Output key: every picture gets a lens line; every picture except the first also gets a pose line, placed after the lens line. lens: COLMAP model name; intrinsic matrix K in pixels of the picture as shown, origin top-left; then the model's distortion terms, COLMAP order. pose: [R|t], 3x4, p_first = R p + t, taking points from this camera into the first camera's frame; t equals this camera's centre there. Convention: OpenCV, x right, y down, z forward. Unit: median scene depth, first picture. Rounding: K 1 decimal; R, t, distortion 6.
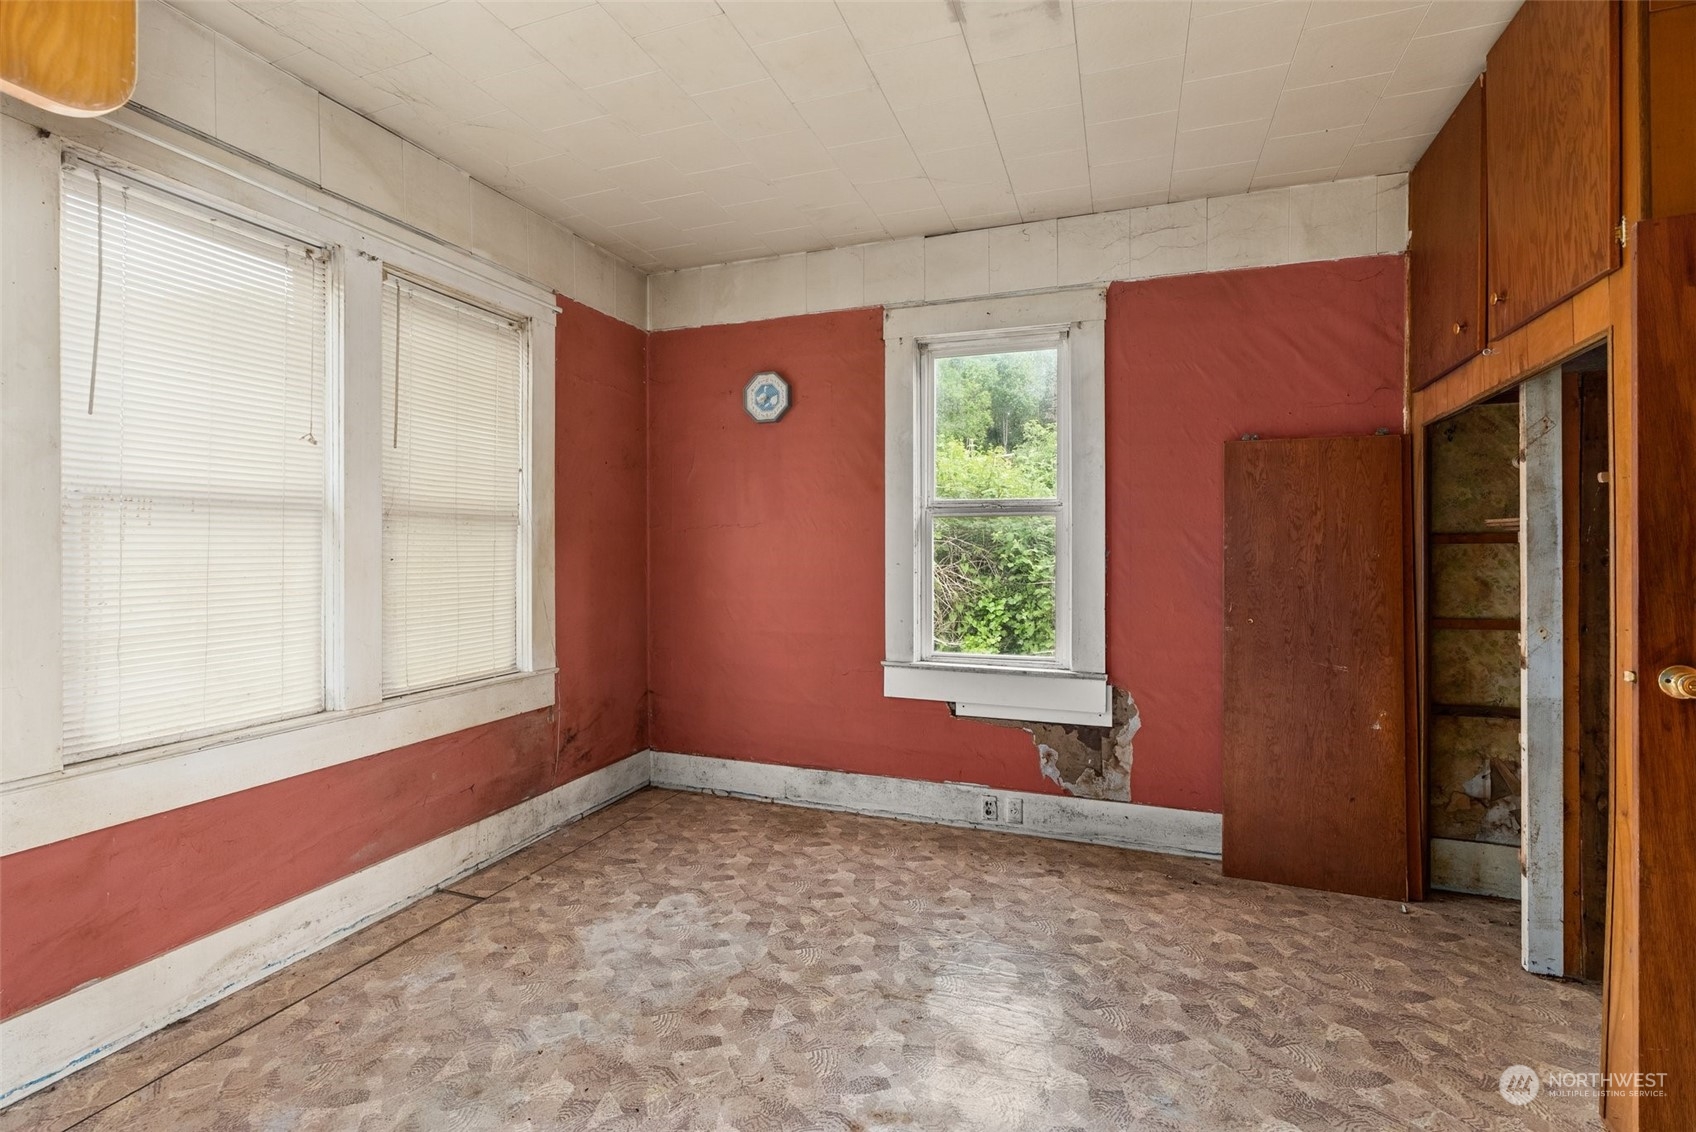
lens RADIAL K [[765.0, 0, 844.3], [0, 765.0, 559.6], [0, 0, 1]] dist [-0.008381, 0.000824]
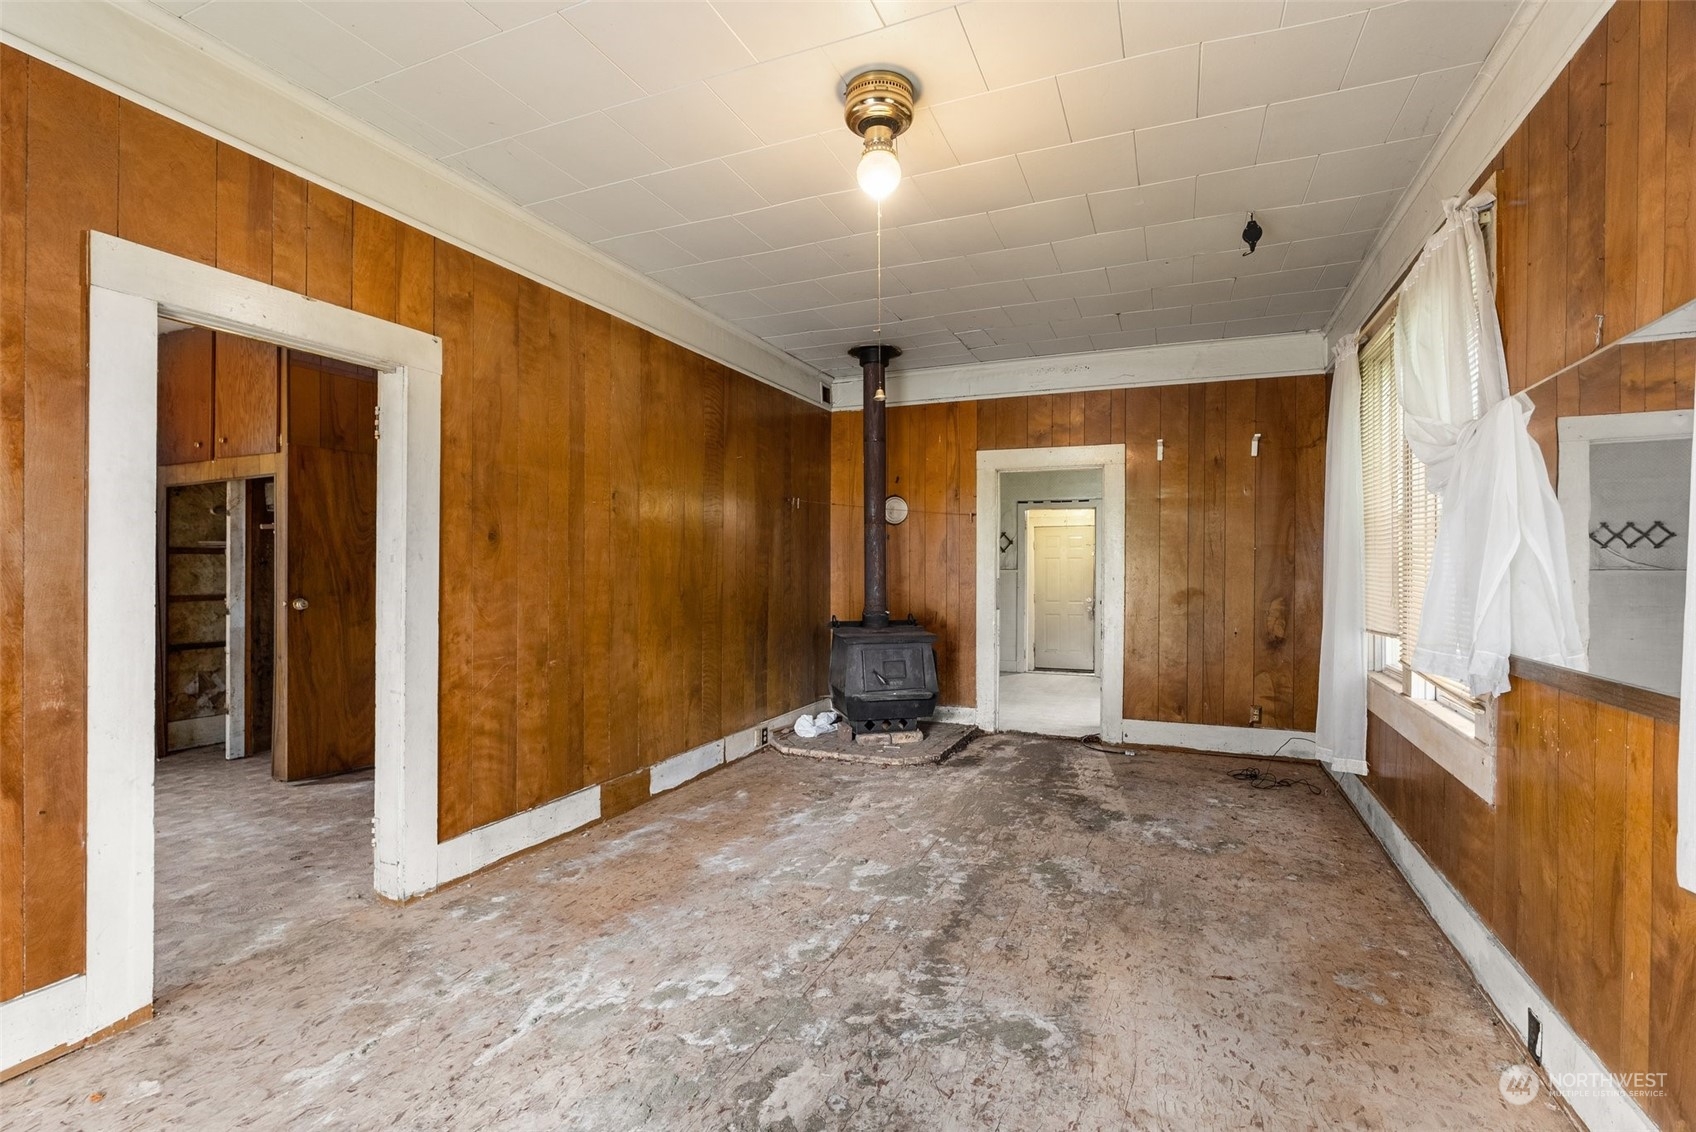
lens RADIAL K [[765.0, 0, 842.5], [0, 765.0, 566.8], [0, 0, 1]] dist [-0.008381, 0.000824]
pose [[0.063033, 0.002894, 0.998007, -1.091838], [-0.003324, 0.999991, -0.002690, 0.011173], [-0.998006, -0.003148, 0.063042, -0.820906]]
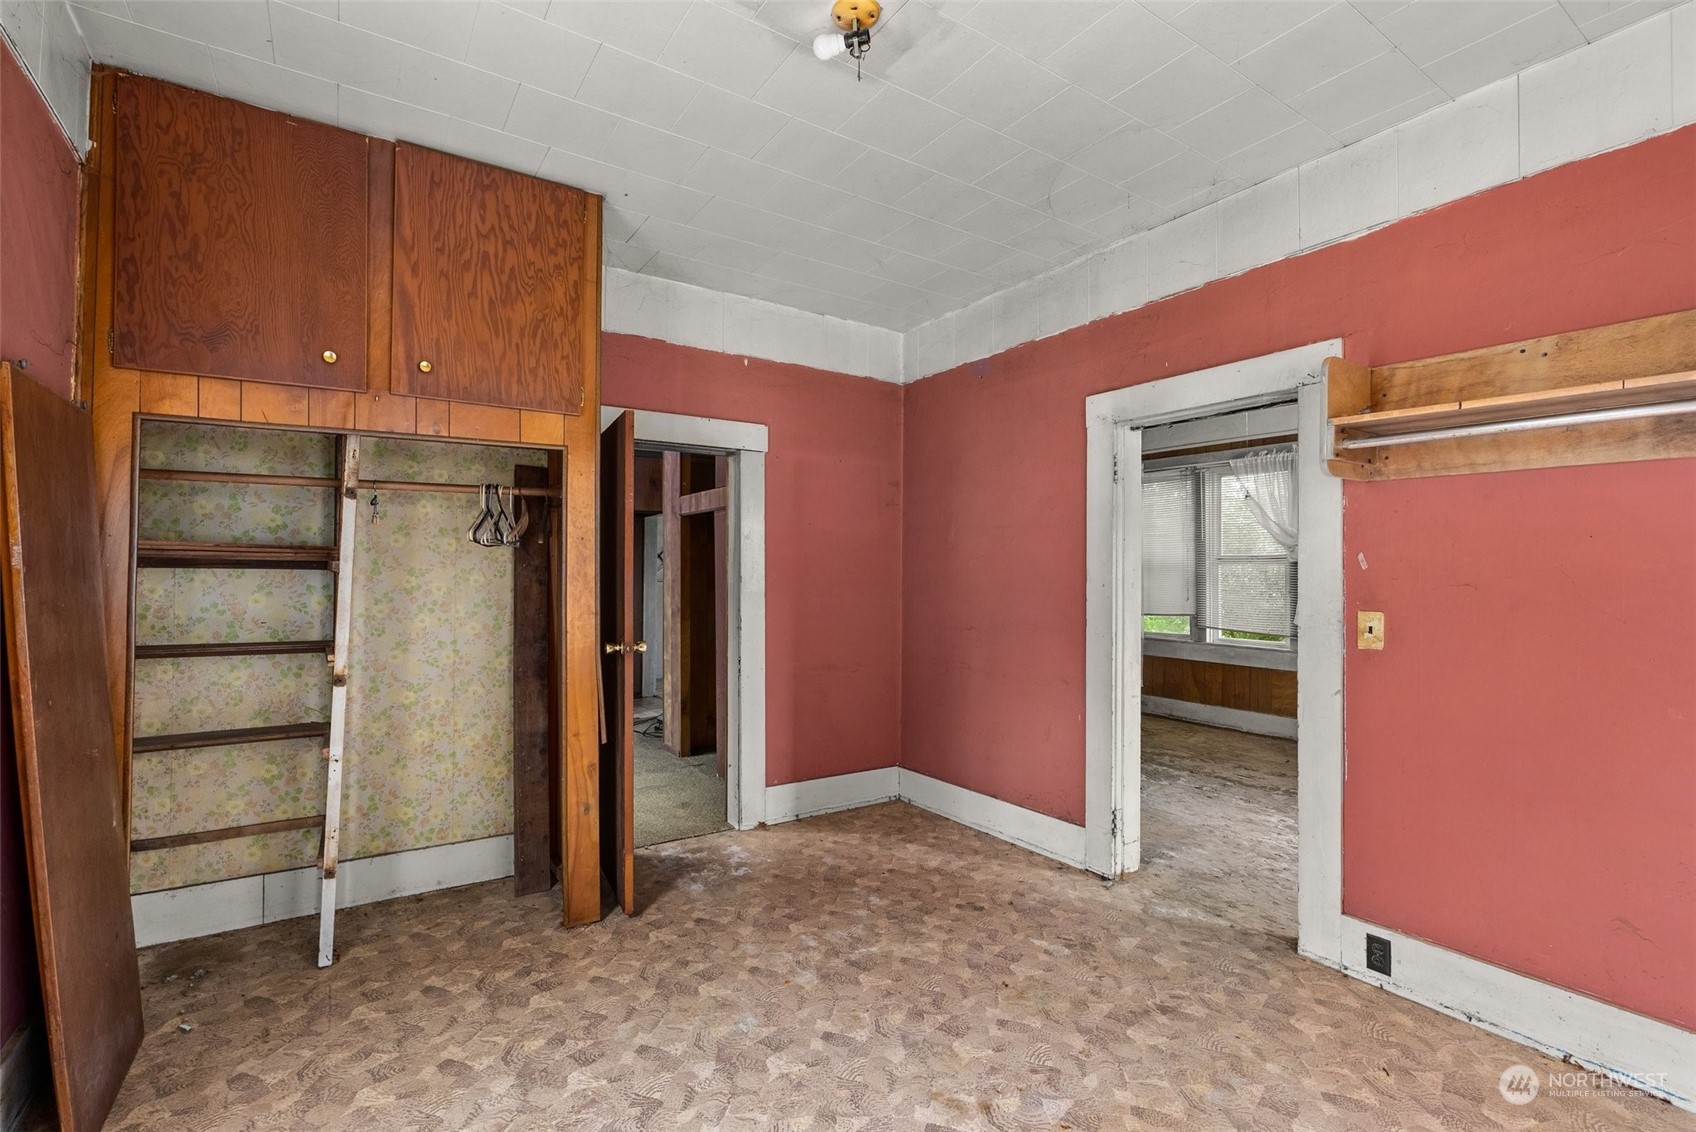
lens RADIAL K [[765.0, 0, 844.4], [0, 765.0, 569.2], [0, 0, 1]] dist [-0.008381, 0.000824]
pose [[-0.808331, 0.001659, 0.588726, -0.342888], [-0.004510, 0.999949, -0.009009, -0.020201], [-0.588711, -0.009937, -0.808282, 1.457796]]
